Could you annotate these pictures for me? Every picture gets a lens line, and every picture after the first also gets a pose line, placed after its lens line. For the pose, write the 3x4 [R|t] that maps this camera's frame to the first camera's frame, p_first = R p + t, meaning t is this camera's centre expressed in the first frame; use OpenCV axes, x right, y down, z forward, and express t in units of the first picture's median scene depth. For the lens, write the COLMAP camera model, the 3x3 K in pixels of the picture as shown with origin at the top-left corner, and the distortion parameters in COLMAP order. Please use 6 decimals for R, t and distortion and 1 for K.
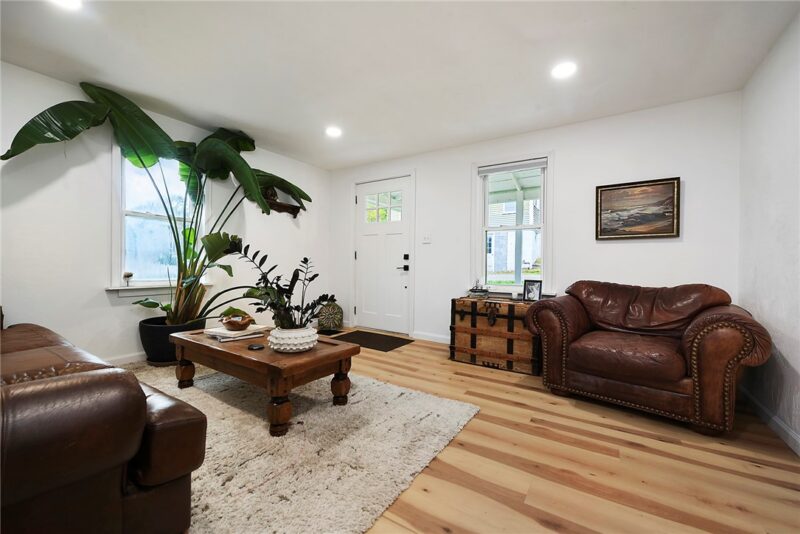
lens RADIAL K [[325.9, 0, 400.0], [0, 325.9, 267.0], [0, 0, 1]] dist [-0.000799, -0.000051]
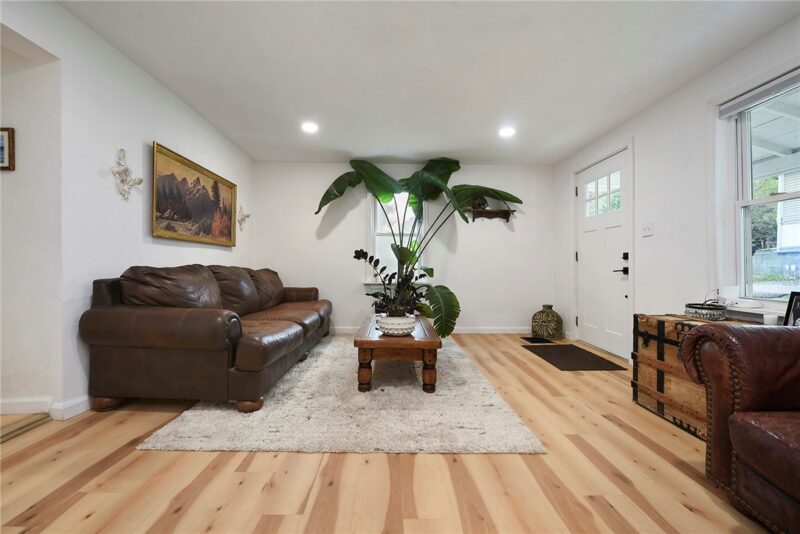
lens RADIAL K [[334.8, 0, 396.4], [0, 334.8, 260.7], [0, 0, 1]] dist [0.002758, 0.000269]
pose [[0.567084, -0.024810, -0.823286, 0.495292], [-0.004834, 0.999429, -0.033448, 0.011218], [0.823645, 0.022947, 0.566641, 0.180958]]
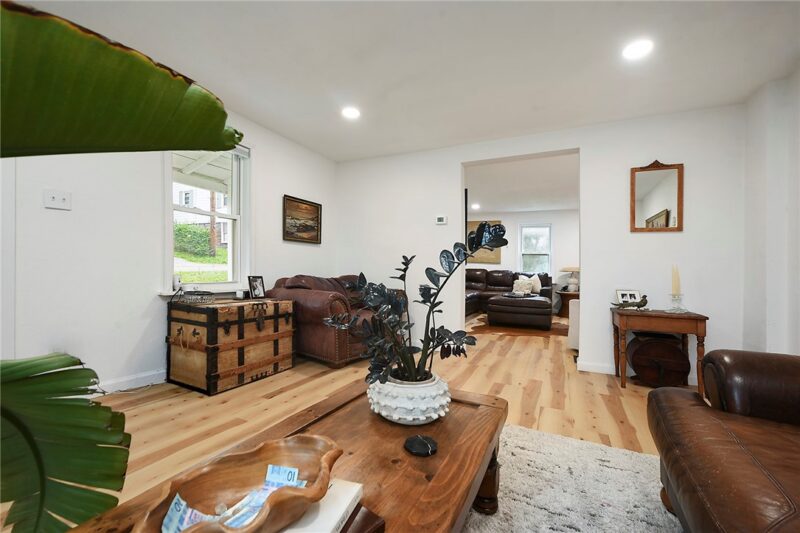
lens RADIAL K [[322.9, 0, 389.7], [0, 322.9, 270.0], [0, 0, 1]] dist [-0.001014, -0.000086]
pose [[-0.111711, -0.014941, 0.993628, -0.593578], [-0.033353, 0.999380, 0.011277, -0.000822], [-0.993181, -0.031881, -0.112141, 0.754694]]
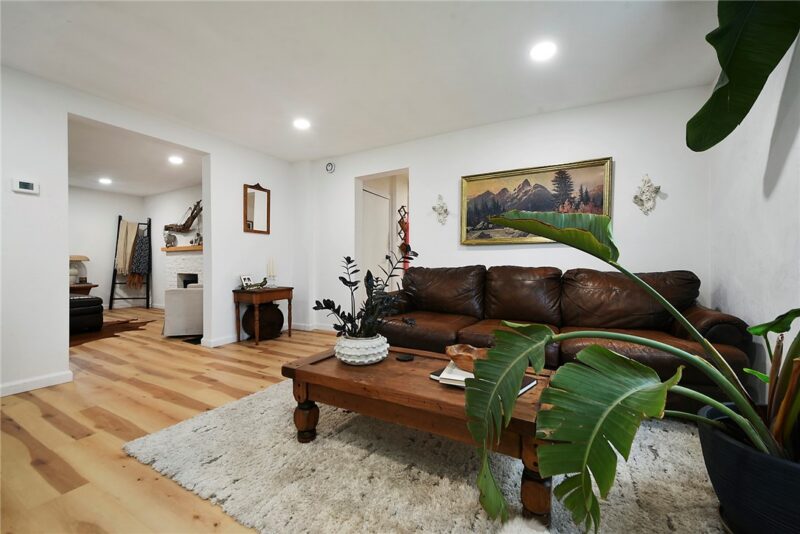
lens RADIAL K [[325.9, 0, 400.0], [0, 325.9, 267.0], [0, 0, 1]] dist [-0.000799, -0.000051]
pose [[-0.997194, -0.013106, -0.073705, -0.244726], [-0.013949, 0.999843, 0.010930, -0.008977], [0.073550, 0.011927, -0.997220, 1.276378]]
